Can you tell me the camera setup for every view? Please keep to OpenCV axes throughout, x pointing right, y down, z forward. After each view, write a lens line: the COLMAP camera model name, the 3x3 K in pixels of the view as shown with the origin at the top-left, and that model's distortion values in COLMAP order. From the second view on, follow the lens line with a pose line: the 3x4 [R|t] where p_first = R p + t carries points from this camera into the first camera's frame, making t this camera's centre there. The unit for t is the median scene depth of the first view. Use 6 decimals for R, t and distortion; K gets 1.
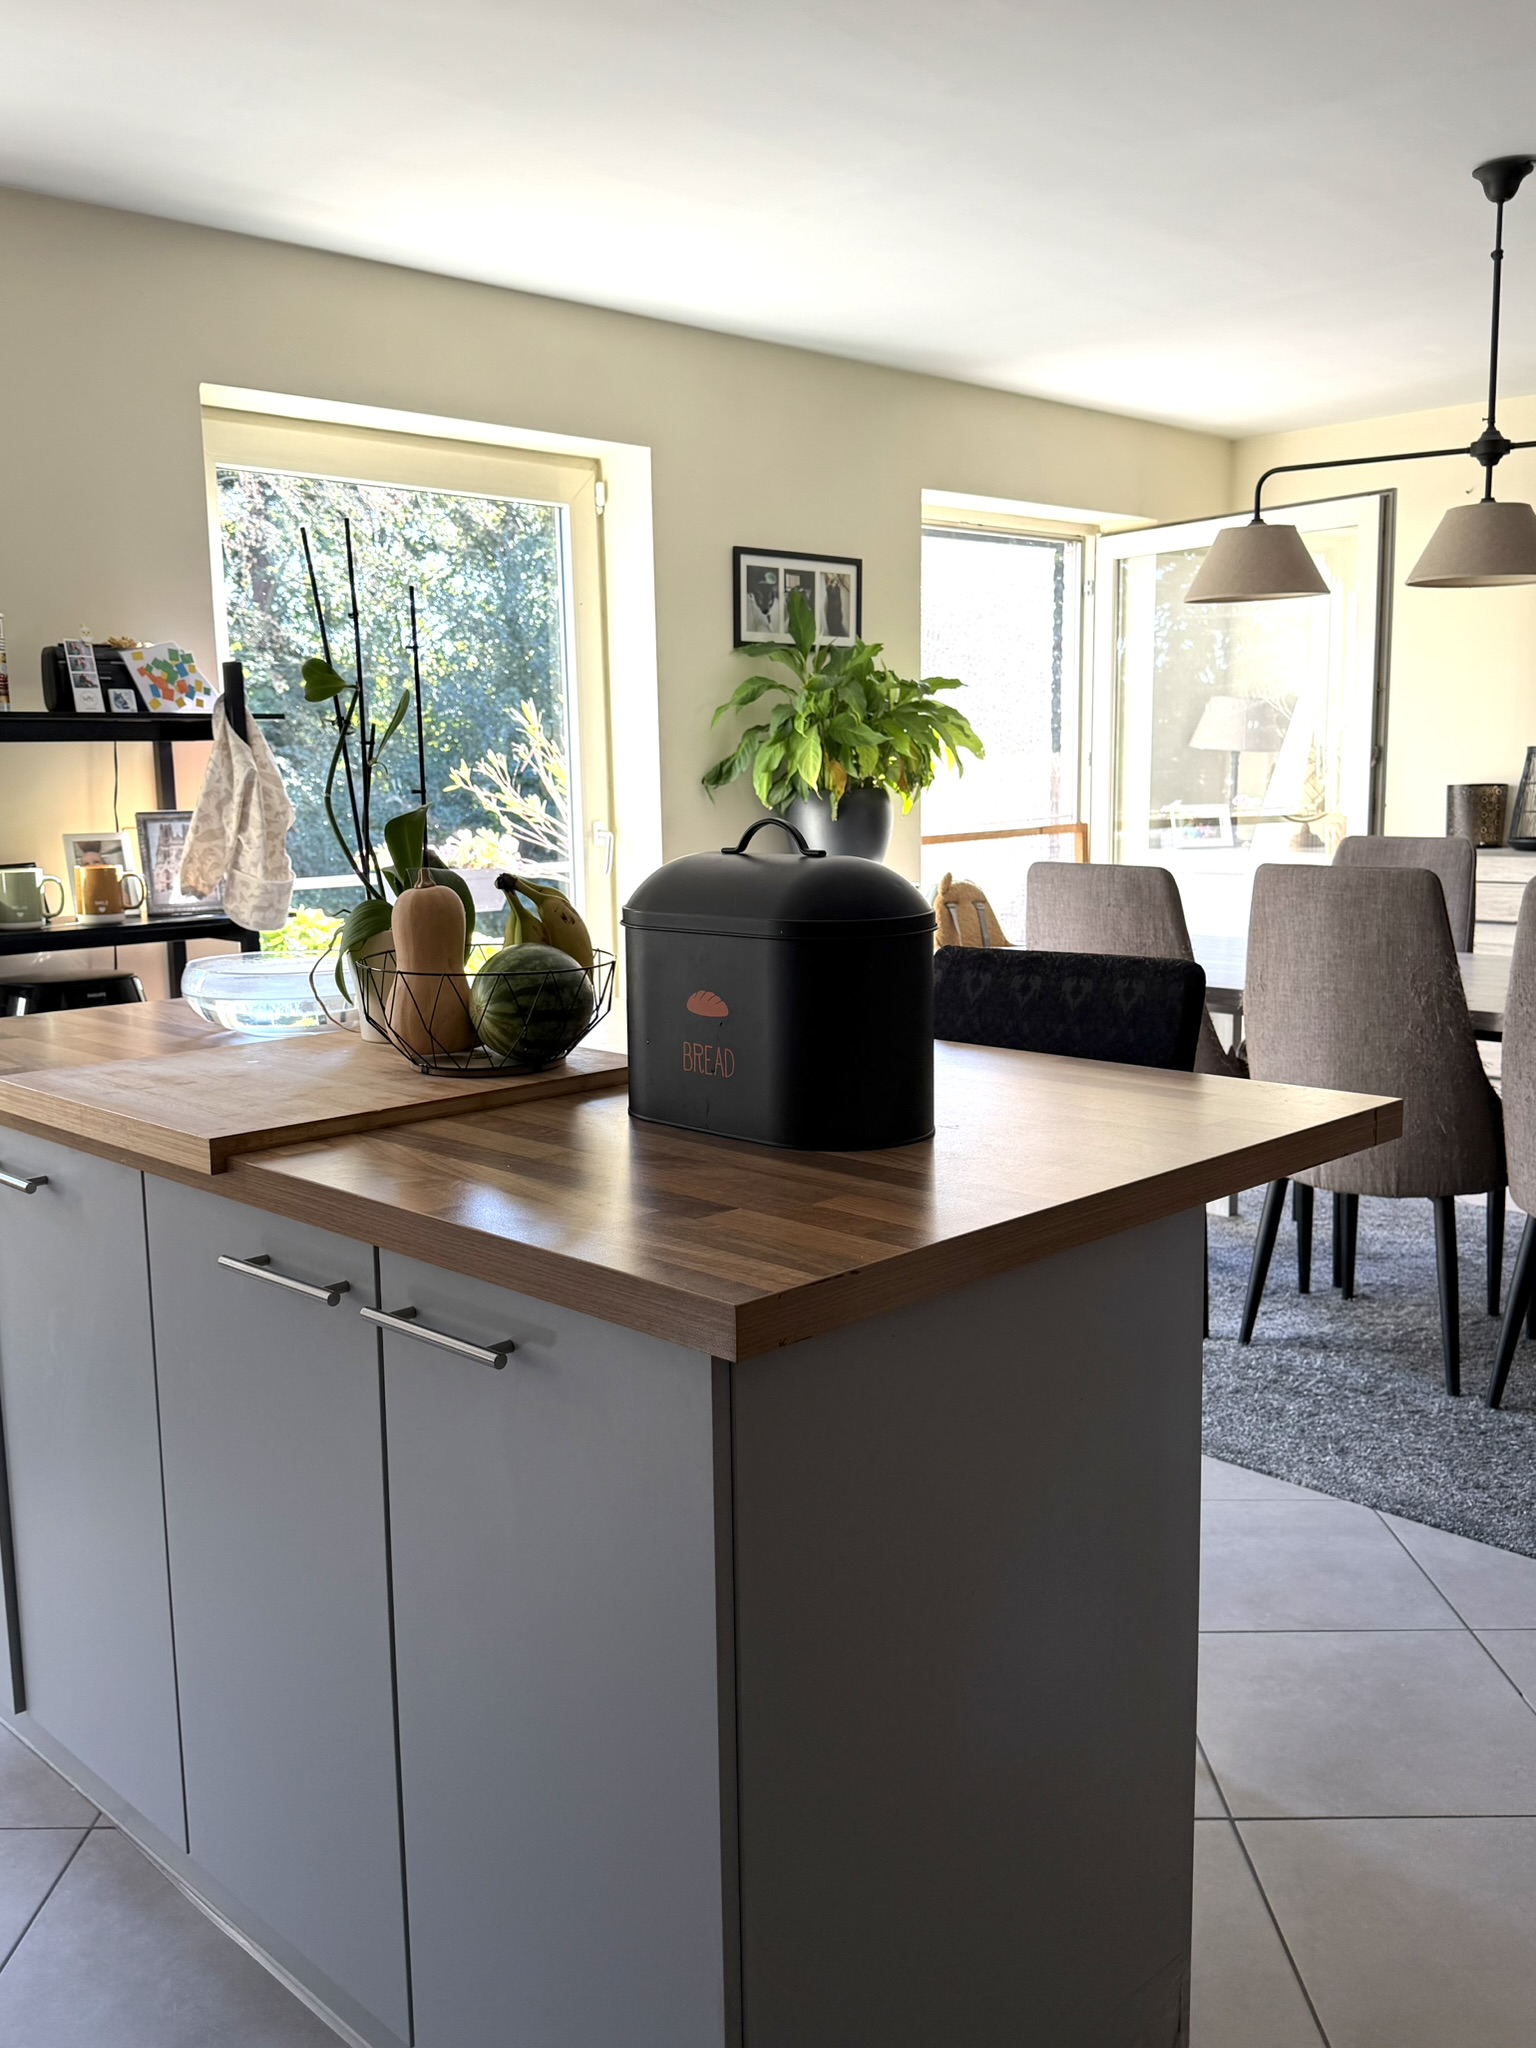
lens RADIAL K [[1770.2, 0, 769.2], [0, 1770.2, 1040.1], [0, 0, 1]] dist [0.098979, -0.140258]
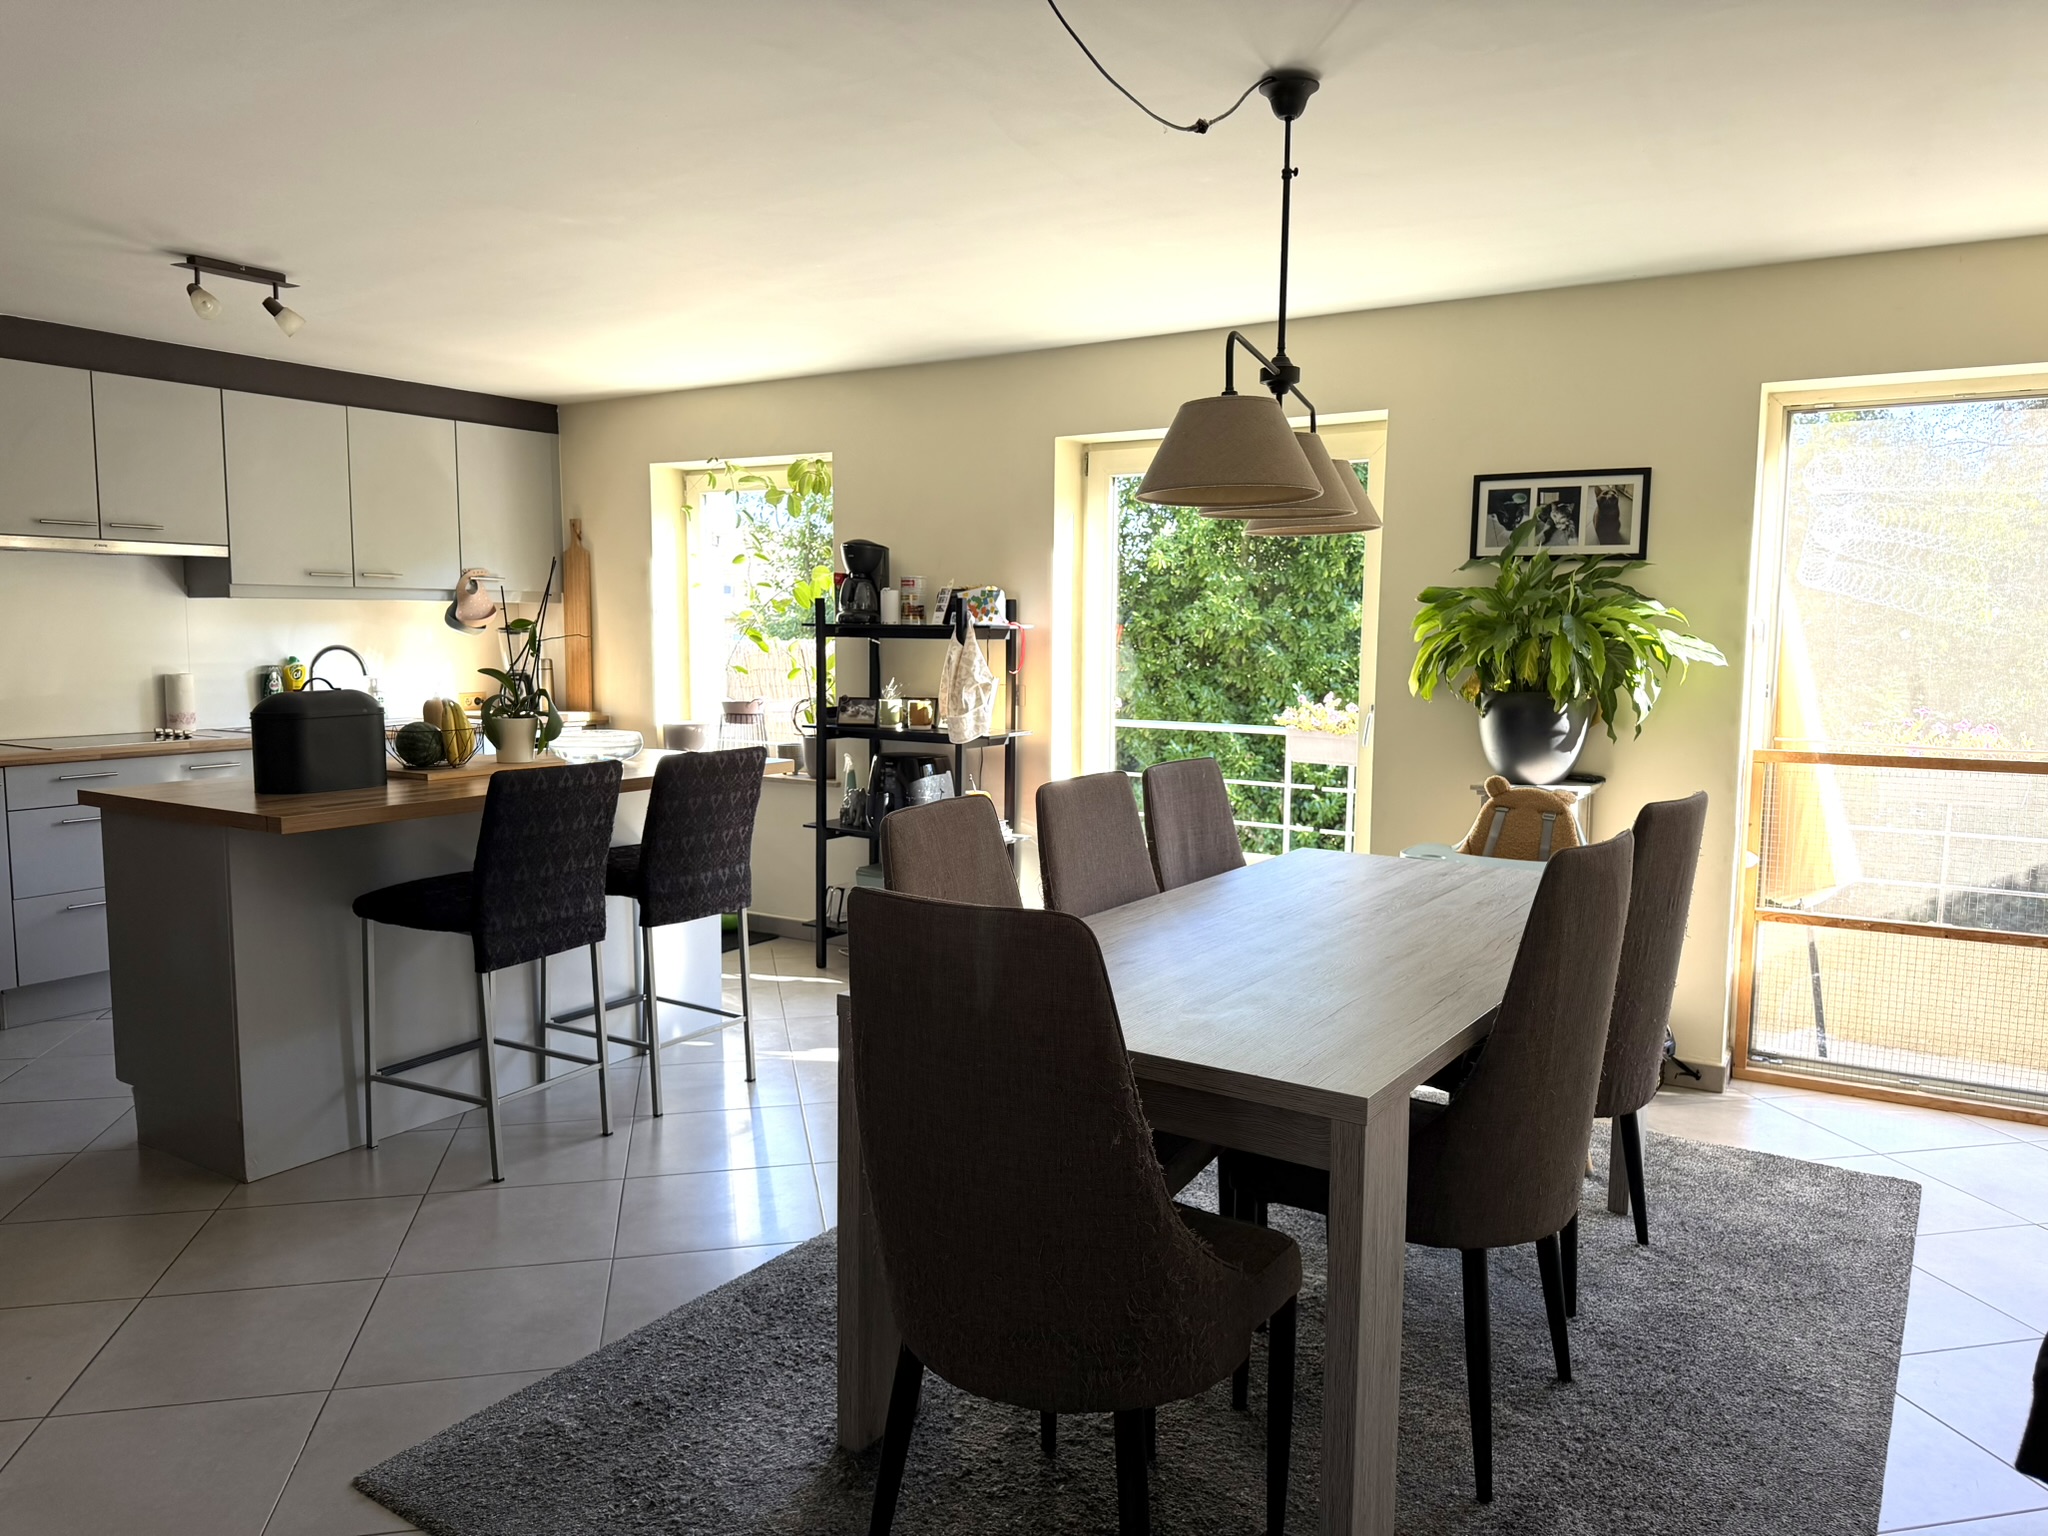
lens RADIAL K [[1447.2, 0, 1007.4], [0, 1447.2, 786.2], [0, 0, 1]] dist [0.065237, -0.071562]
pose [[0.209493, 0.126238, -0.969627, 1.175909], [-0.163248, 0.982229, 0.092608, -0.165169], [0.964086, 0.138889, 0.226379, 0.729429]]
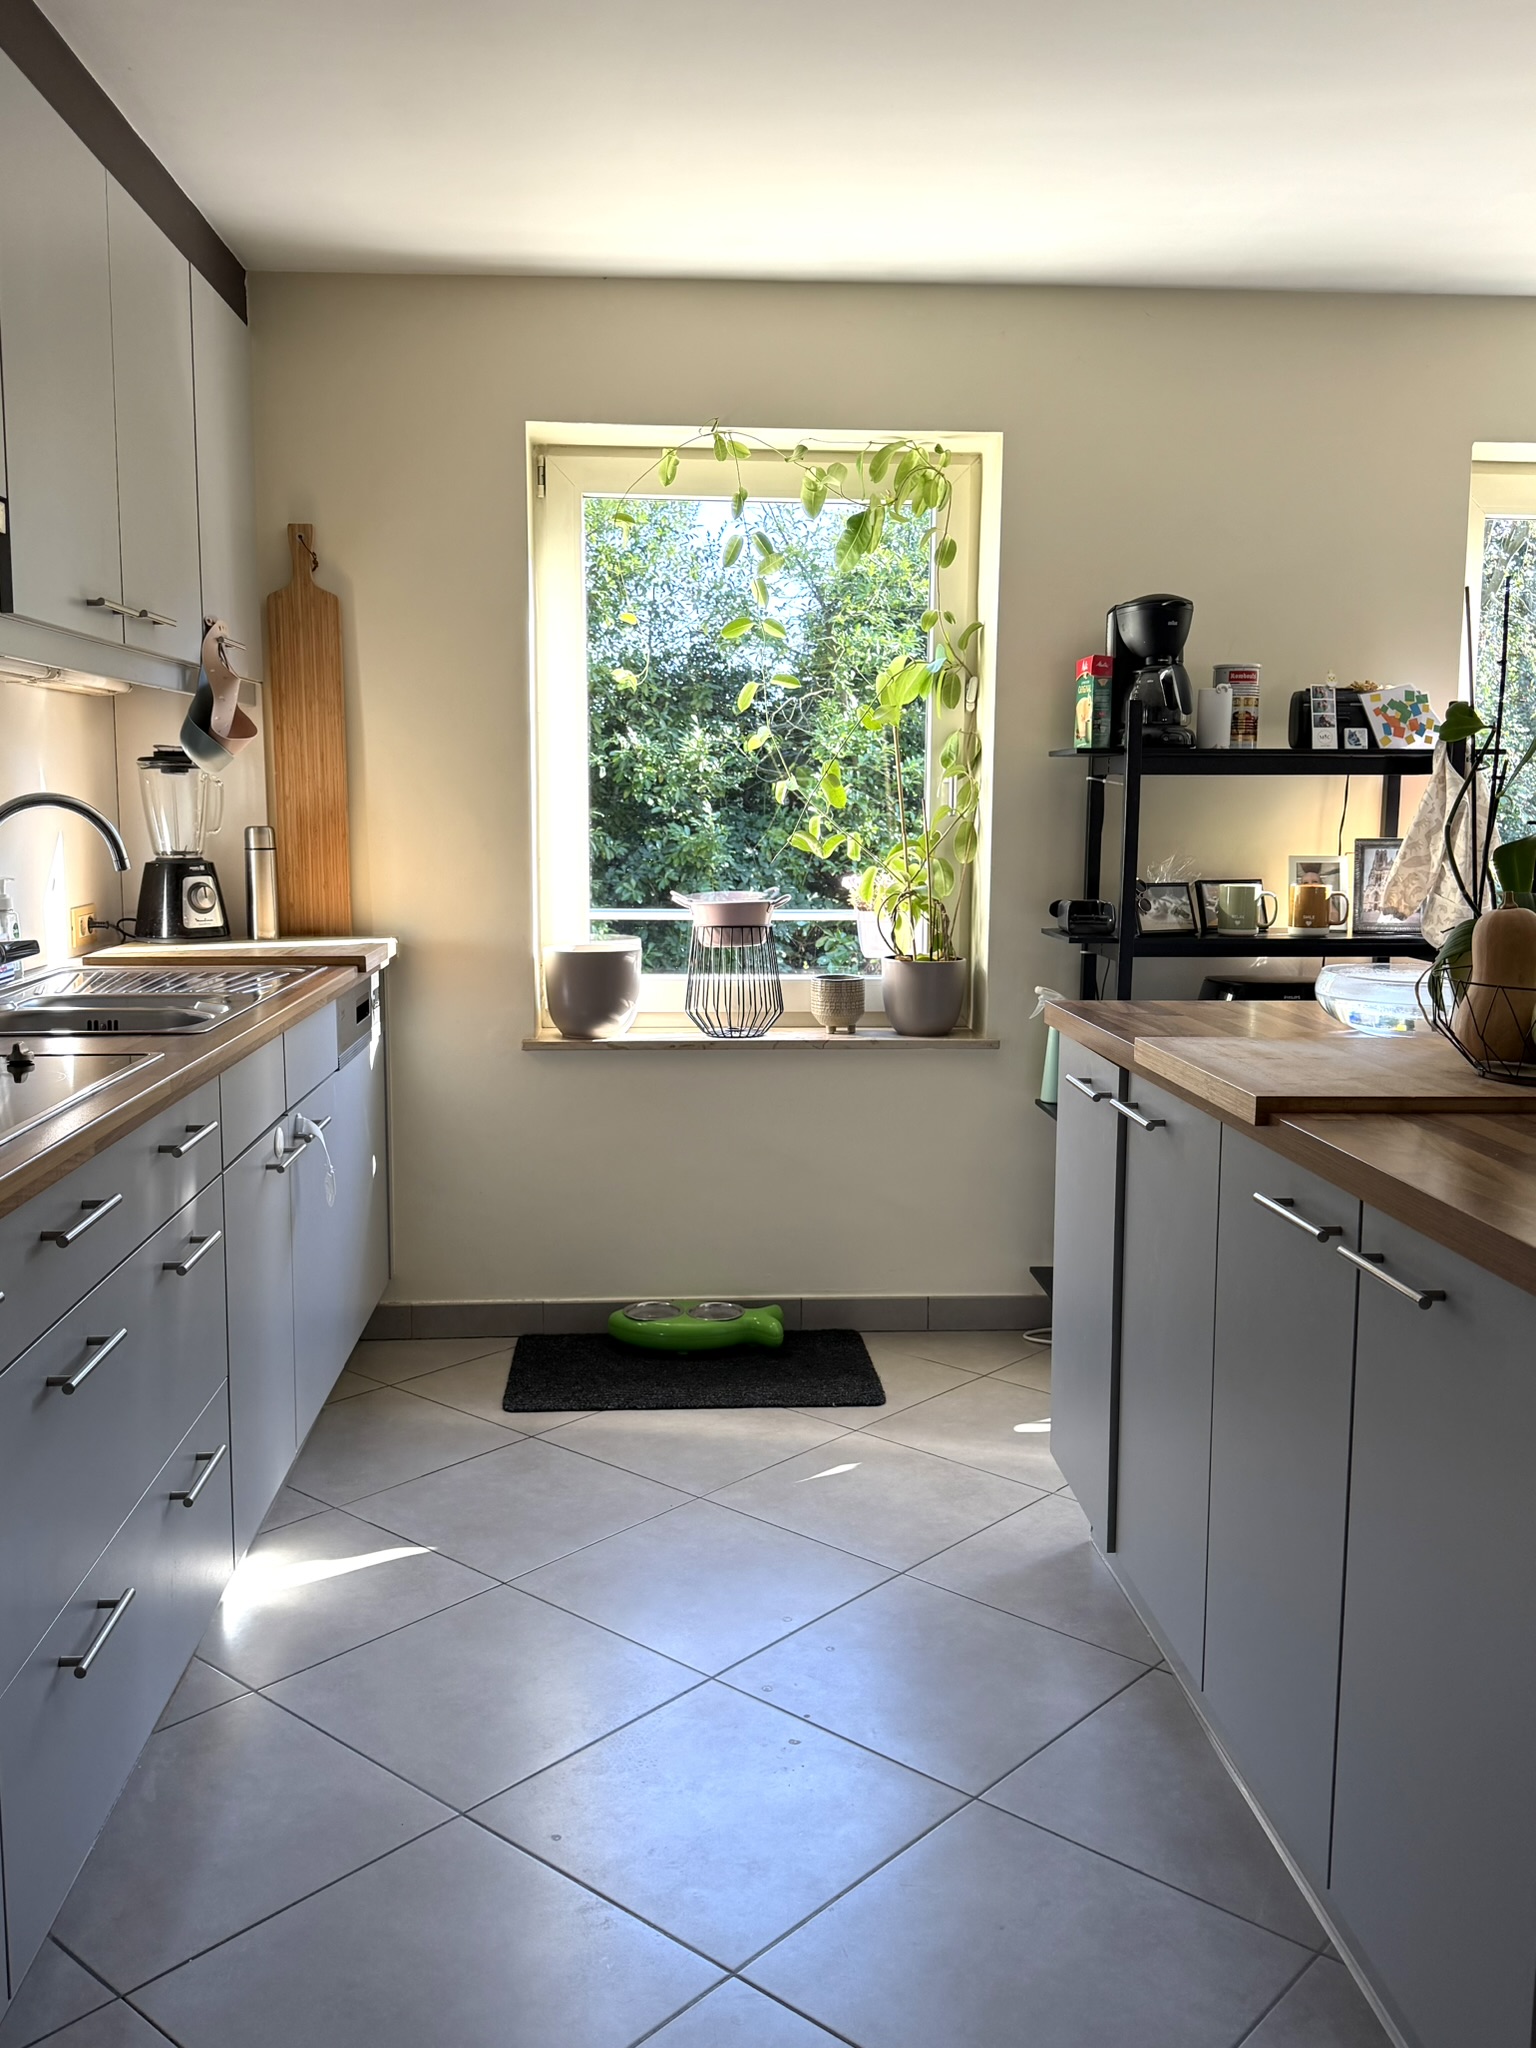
lens RADIAL K [[1770.2, 0, 767.9], [0, 1770.2, 1009.9], [0, 0, 1]] dist [0.098979, -0.140258]
pose [[0.758967, 0.100421, -0.643339, 0.093079], [-0.122048, 0.992464, 0.010932, 0.010198], [0.639588, 0.070221, 0.765504, -0.070441]]
